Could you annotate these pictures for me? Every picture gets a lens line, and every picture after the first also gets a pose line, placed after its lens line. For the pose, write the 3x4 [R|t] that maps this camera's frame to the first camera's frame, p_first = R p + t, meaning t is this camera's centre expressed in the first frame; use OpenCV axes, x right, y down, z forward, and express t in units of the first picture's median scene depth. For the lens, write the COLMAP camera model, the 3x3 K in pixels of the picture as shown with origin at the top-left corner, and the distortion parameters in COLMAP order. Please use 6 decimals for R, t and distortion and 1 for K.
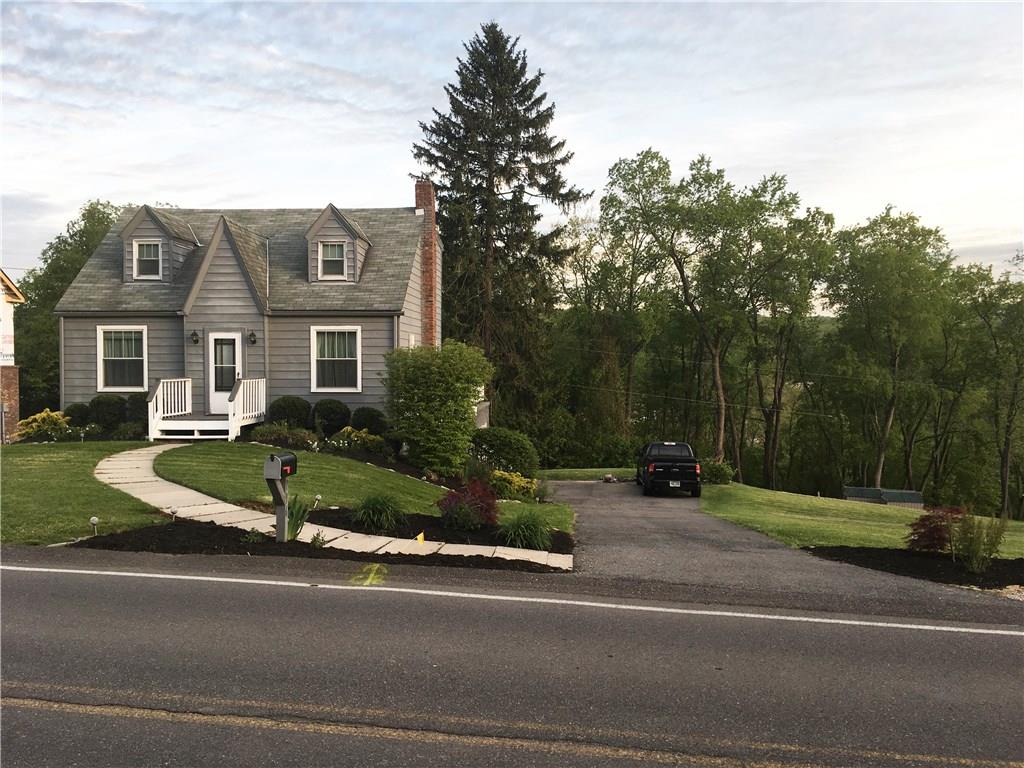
lens RADIAL K [[868.9, 0, 514.8], [0, 868.9, 378.1], [0, 0, 1]] dist [0.060294, -0.096557]
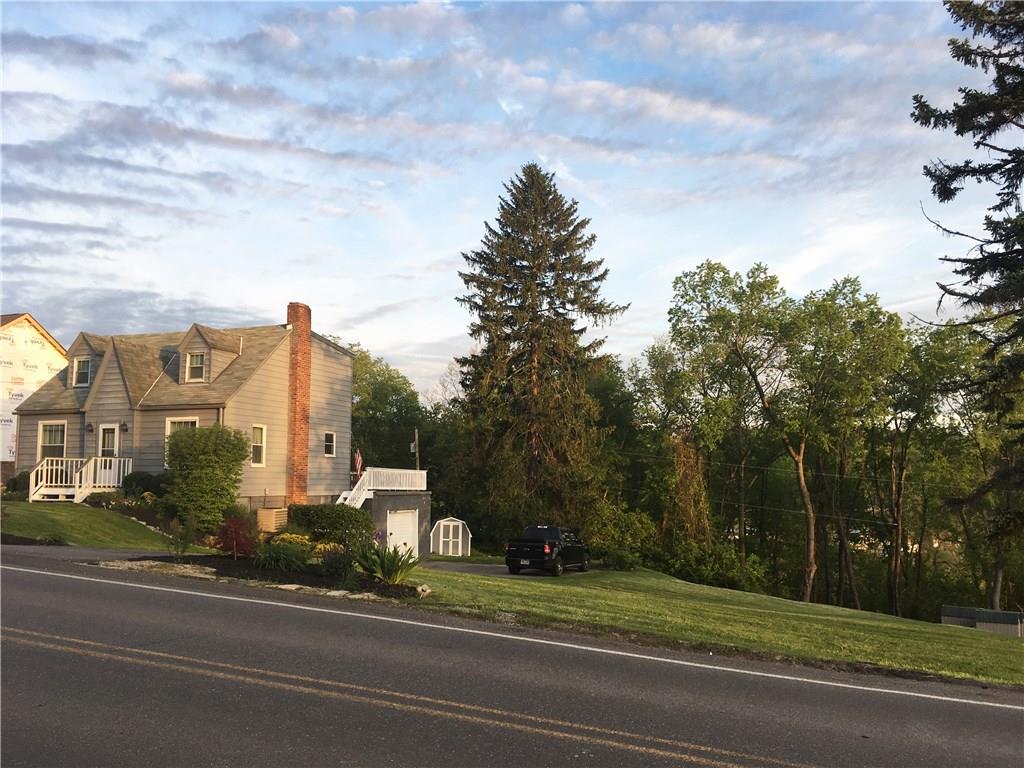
lens RADIAL K [[868.9, 0, 514.8], [0, 868.9, 378.1], [0, 0, 1]] dist [0.060294, -0.096557]
pose [[0.958799, -0.030778, -0.282412, 0.610433], [-0.008695, 0.990469, -0.137462, 0.054304], [0.283952, 0.134254, 0.949393, -0.084313]]
